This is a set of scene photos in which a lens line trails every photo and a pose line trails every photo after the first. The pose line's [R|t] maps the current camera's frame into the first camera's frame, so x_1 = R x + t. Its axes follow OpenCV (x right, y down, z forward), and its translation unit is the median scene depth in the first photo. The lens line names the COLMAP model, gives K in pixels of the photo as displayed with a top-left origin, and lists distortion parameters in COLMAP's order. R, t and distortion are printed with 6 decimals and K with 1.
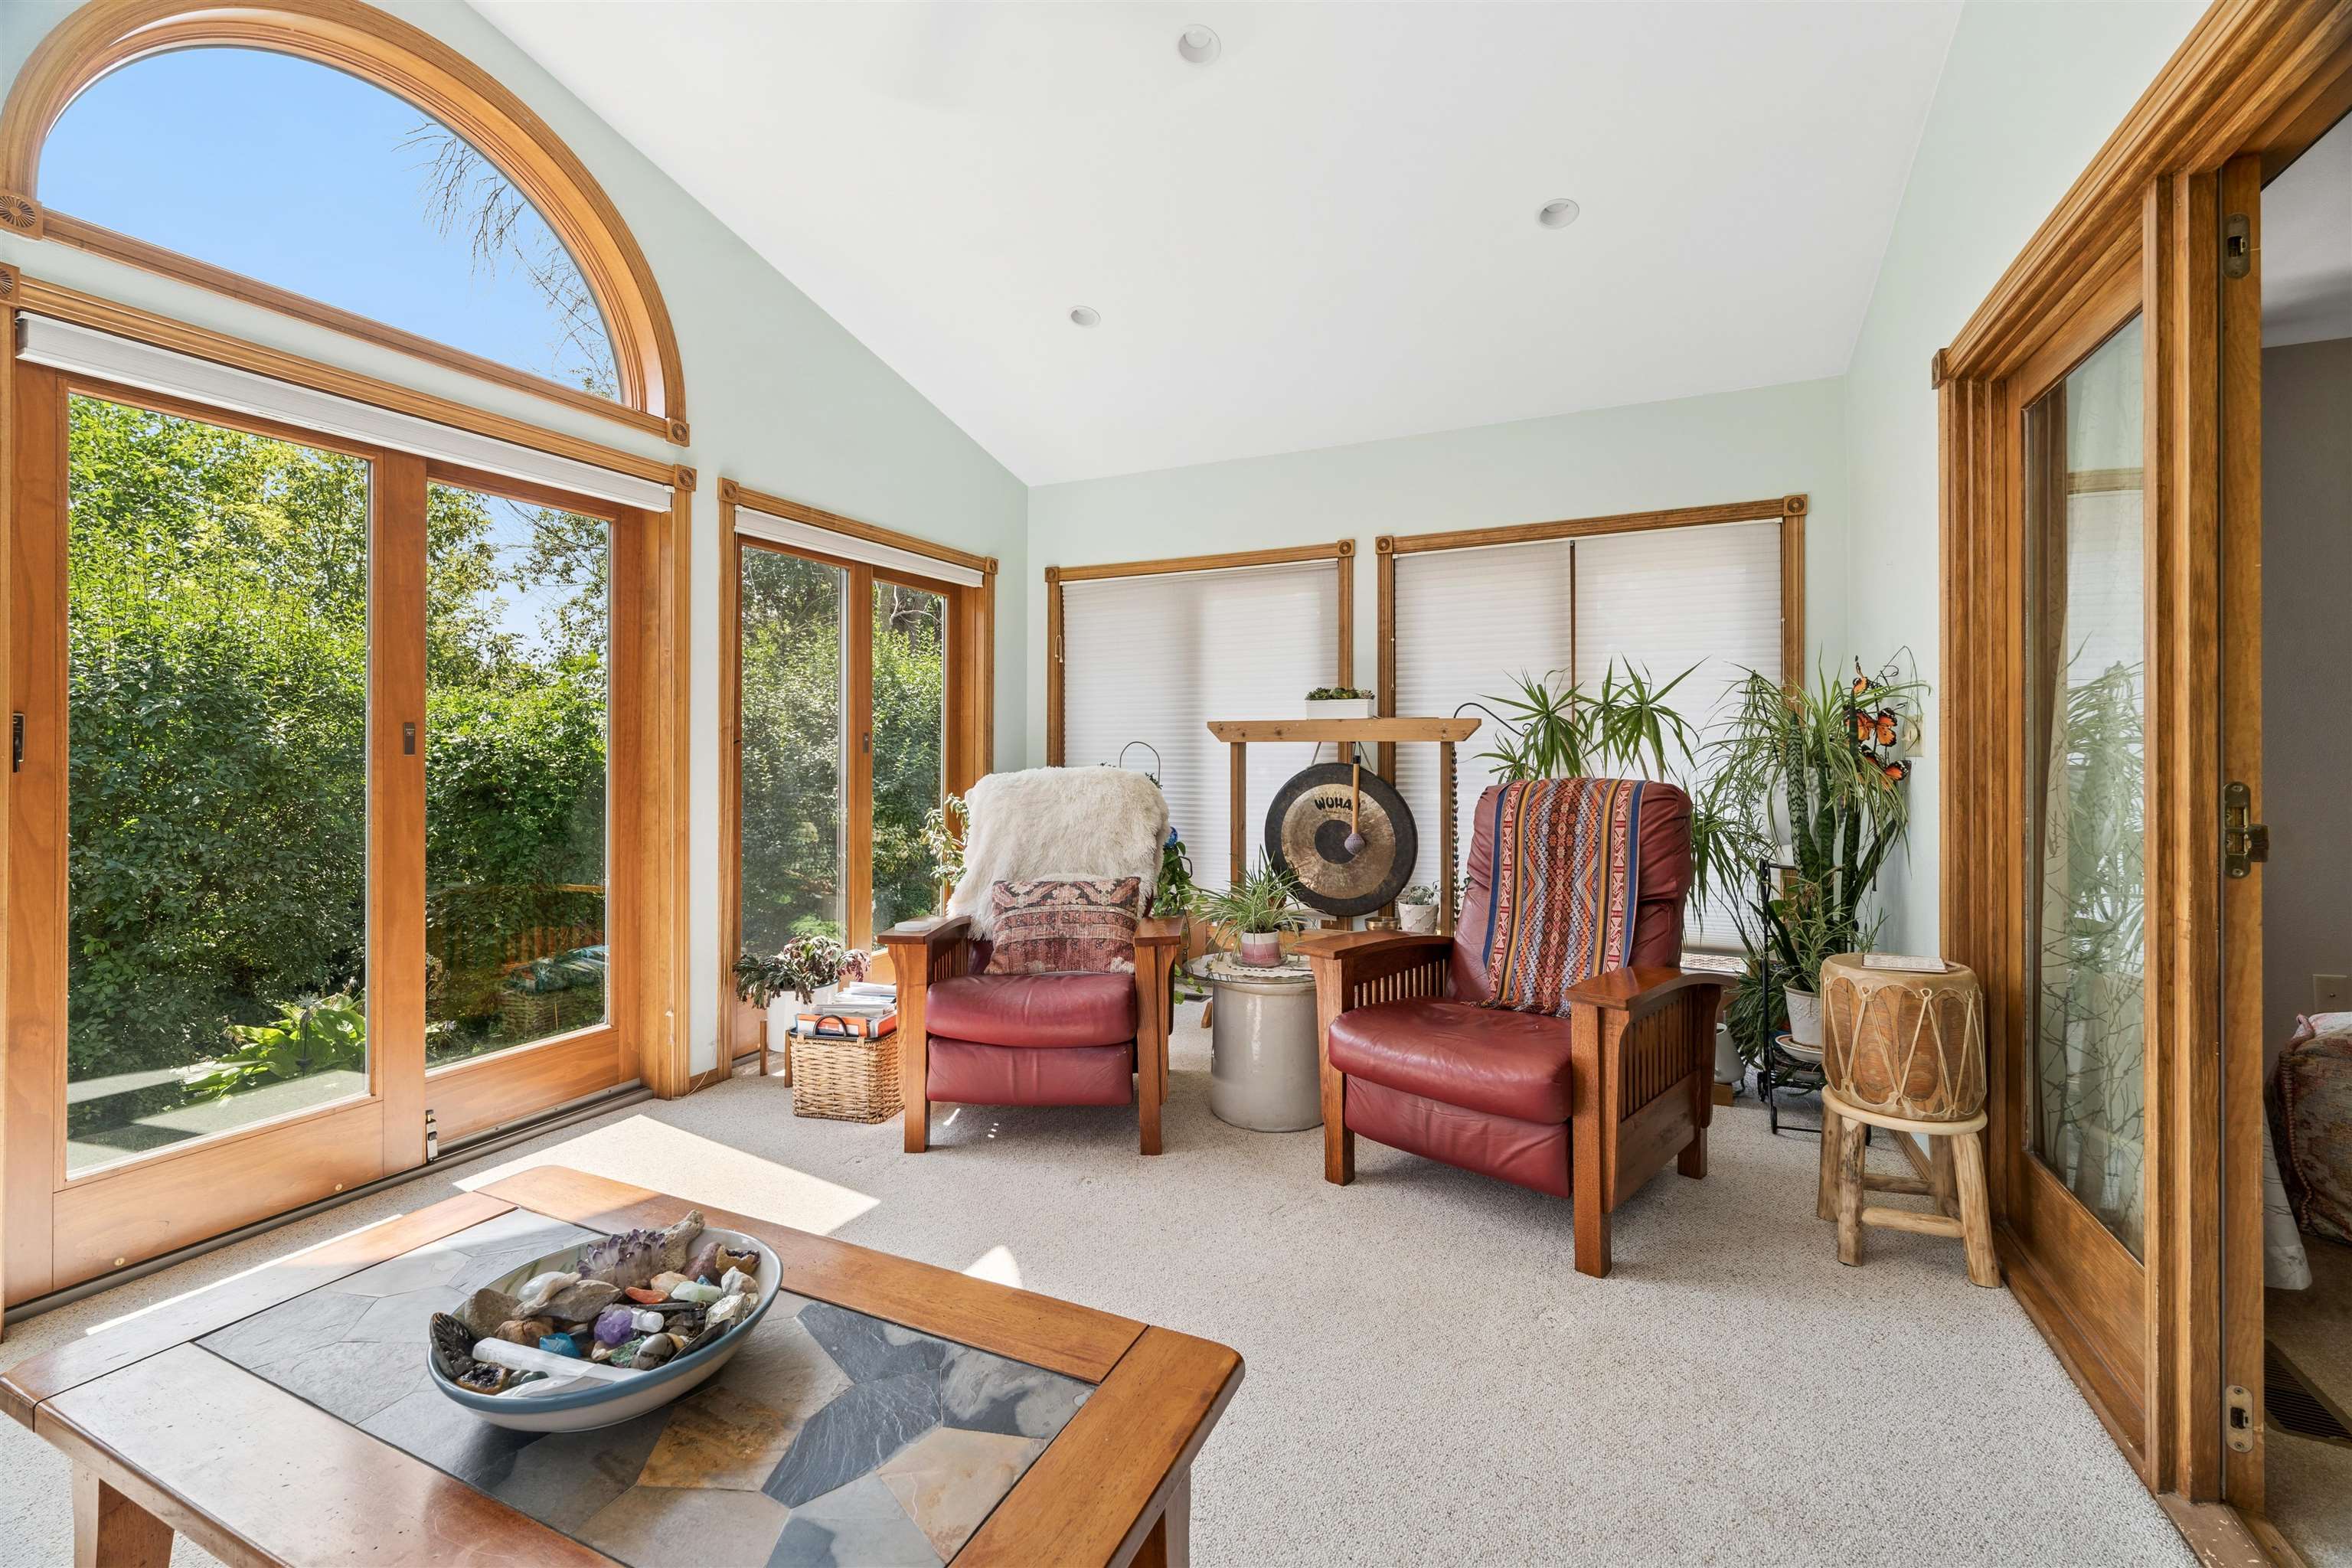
lens RADIAL K [[986.7, 0, 1177.8], [0, 986.7, 746.8], [0, 0, 1]] dist [0.002562, -0.000108]
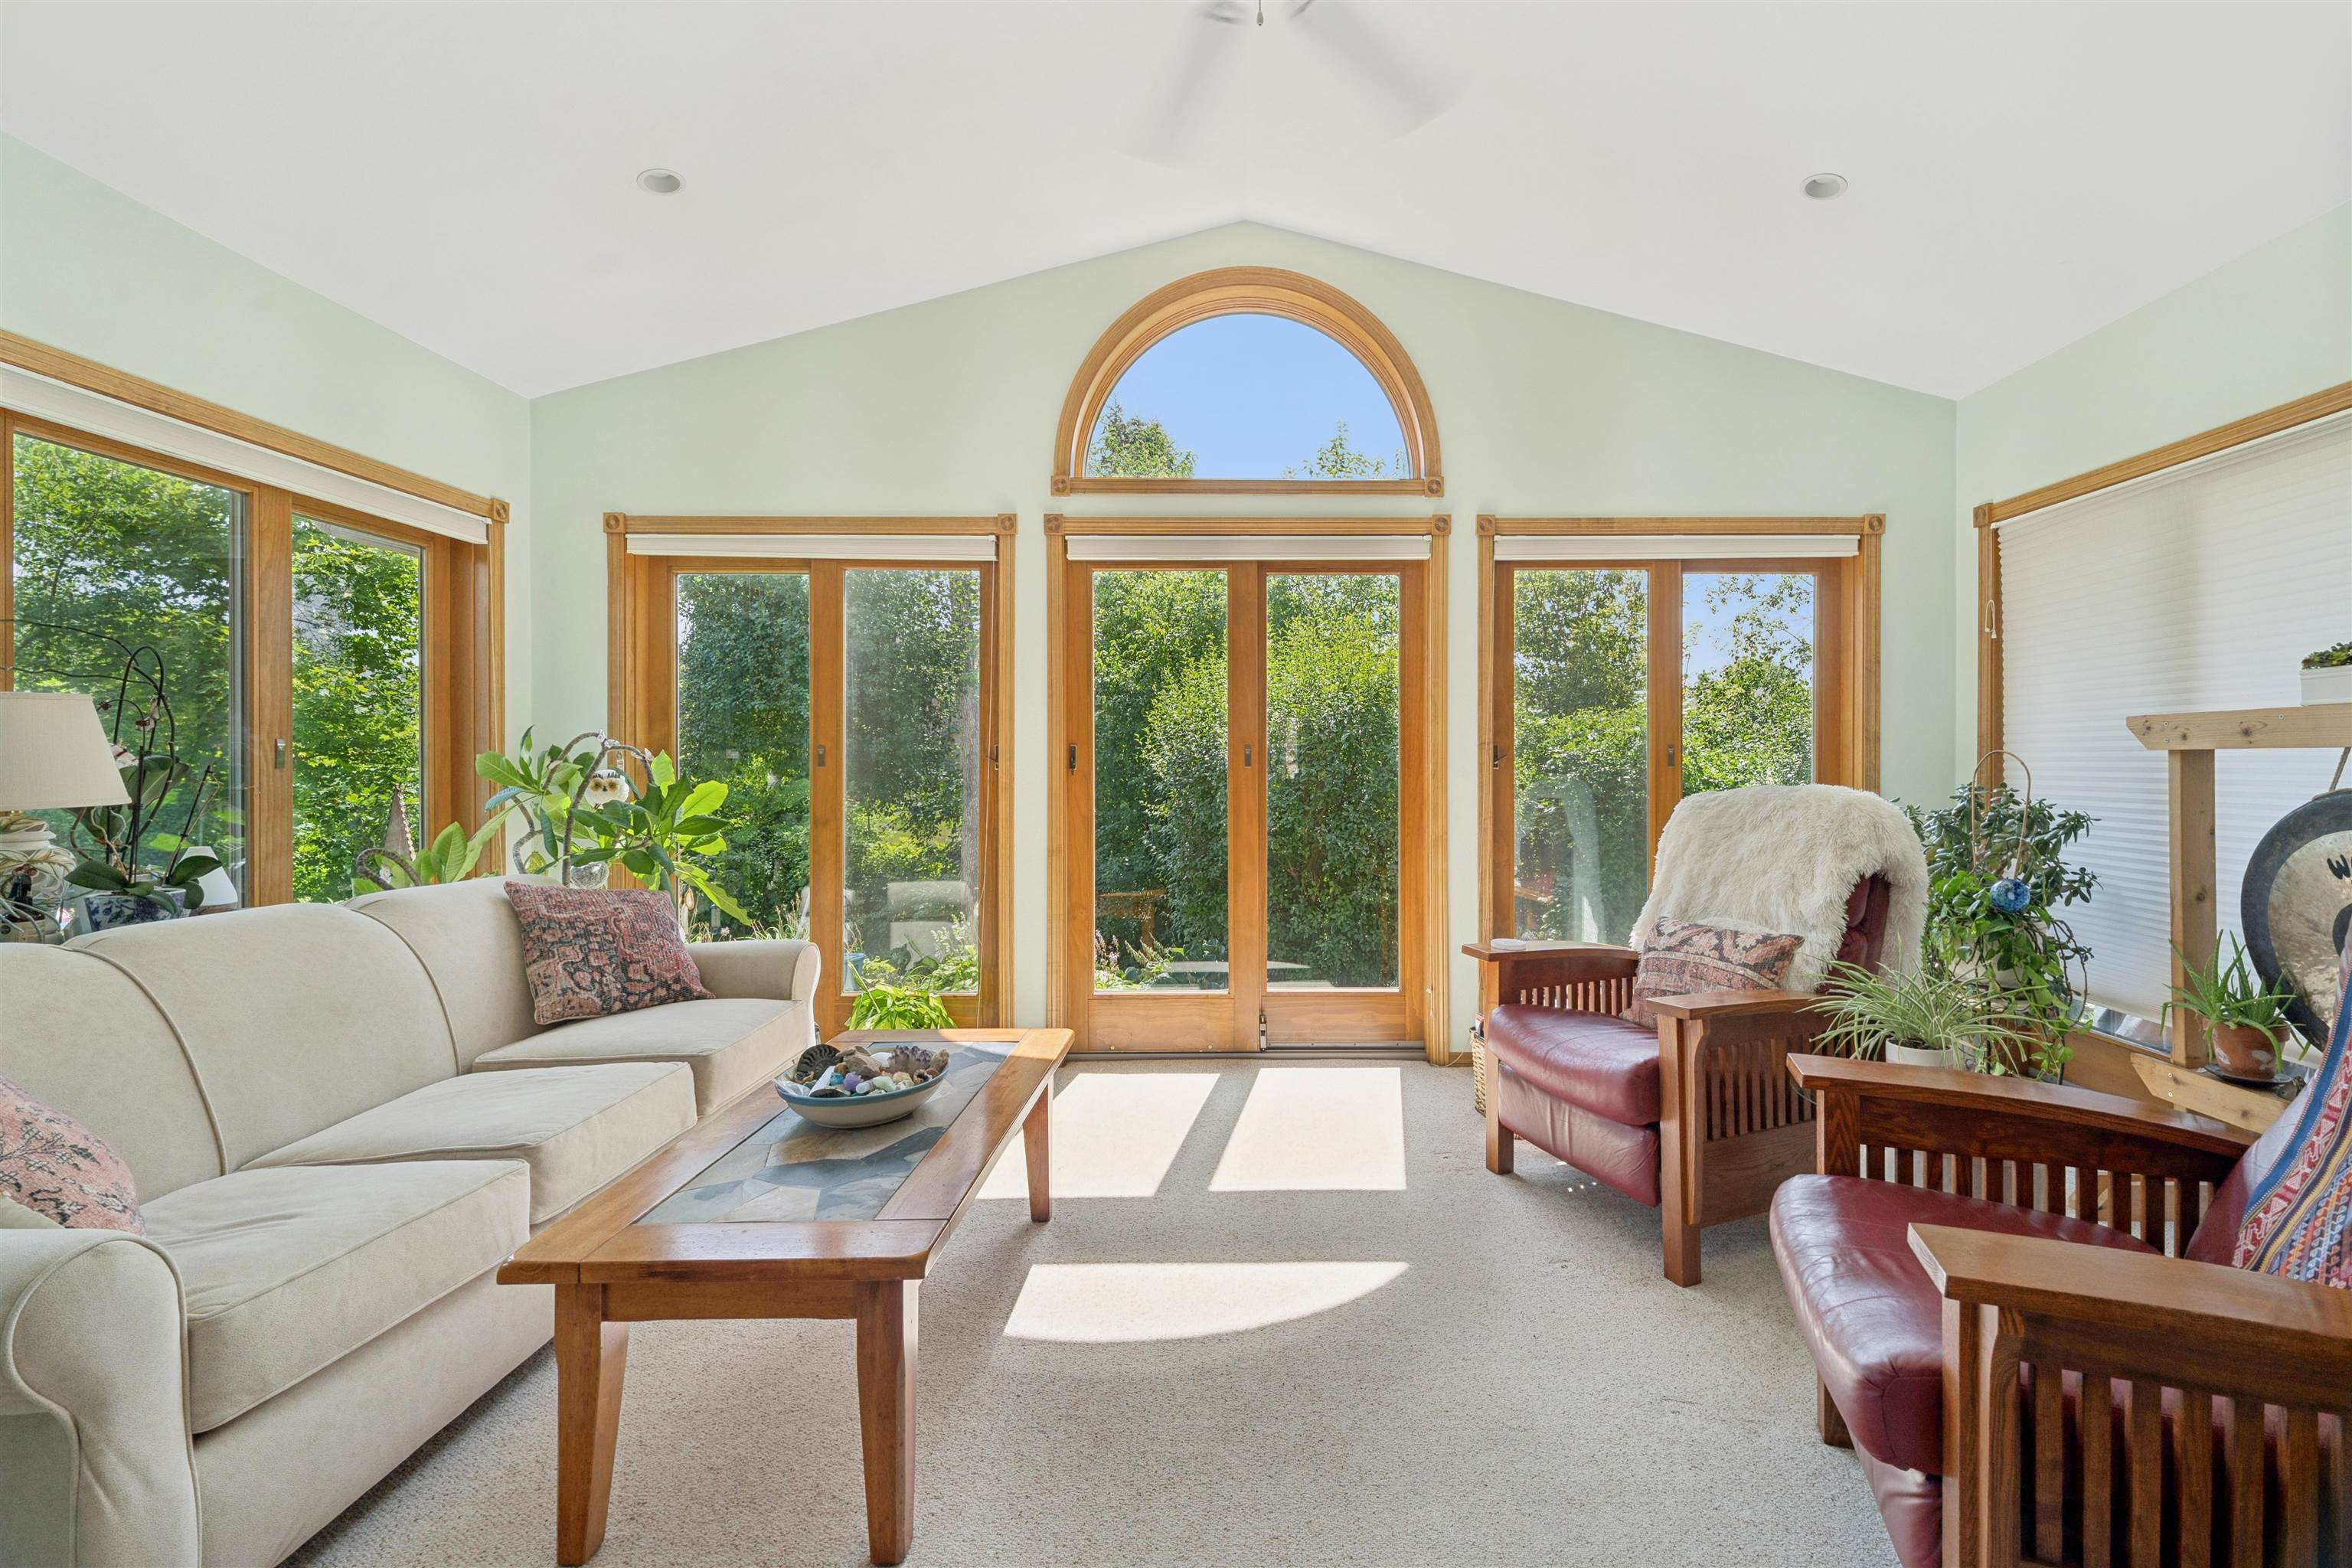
lens RADIAL K [[1002.2, 0, 1181.7], [0, 1002.2, 771.1], [0, 0, 1]] dist [-0.001309, -0.000123]
pose [[0.390005, 0.005600, -0.920796, 0.448855], [0.004262, 0.999960, 0.007887, 0.000839], [0.920803, -0.007001, 0.389966, 0.272306]]
